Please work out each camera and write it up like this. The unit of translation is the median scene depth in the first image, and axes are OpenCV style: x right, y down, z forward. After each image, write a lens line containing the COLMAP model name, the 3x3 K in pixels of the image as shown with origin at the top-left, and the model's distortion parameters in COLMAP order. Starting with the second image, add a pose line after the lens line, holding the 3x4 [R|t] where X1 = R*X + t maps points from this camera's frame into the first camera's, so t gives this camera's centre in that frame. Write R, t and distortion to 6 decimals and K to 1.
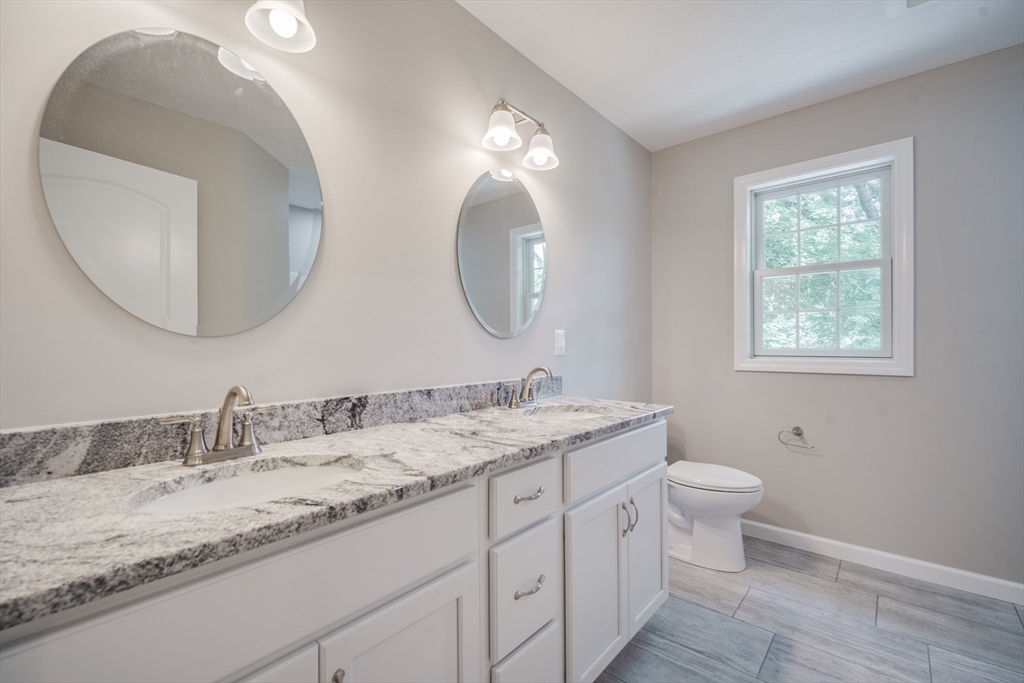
lens RADIAL K [[459.0, 0, 513.5], [0, 459.0, 344.1], [0, 0, 1]] dist [0.010374, -0.000486]
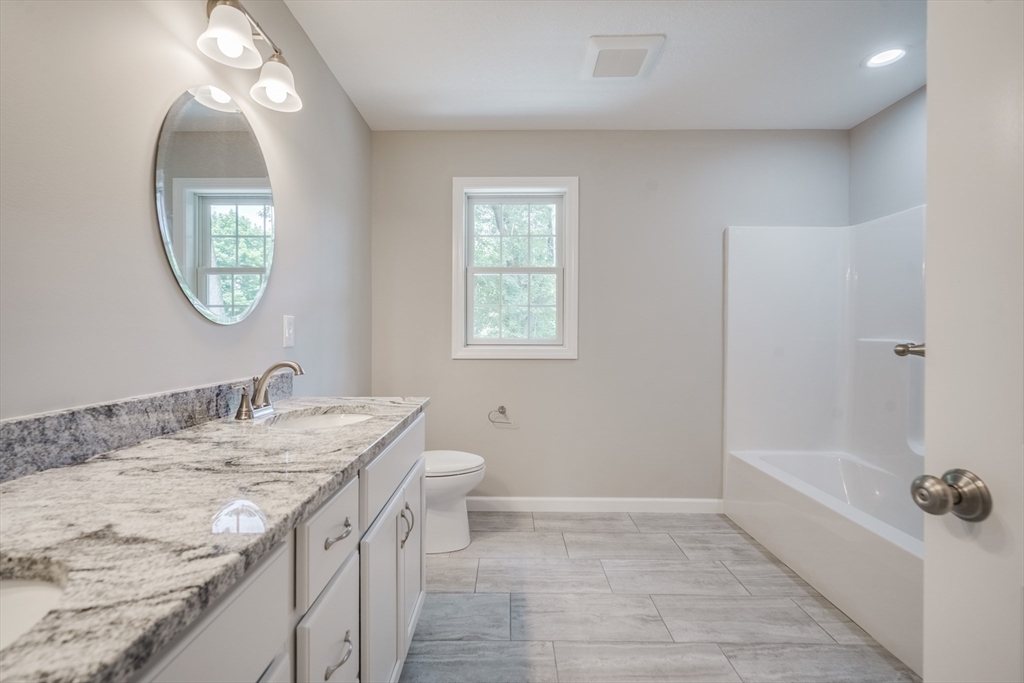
lens RADIAL K [[459.0, 0, 516.3], [0, 459.0, 336.7], [0, 0, 1]] dist [0.010374, -0.000486]
pose [[0.760549, 0.000926, 0.649279, -0.151213], [-0.004887, 0.999979, 0.004299, 0.001380], [-0.649262, -0.006442, 0.760538, 0.152623]]
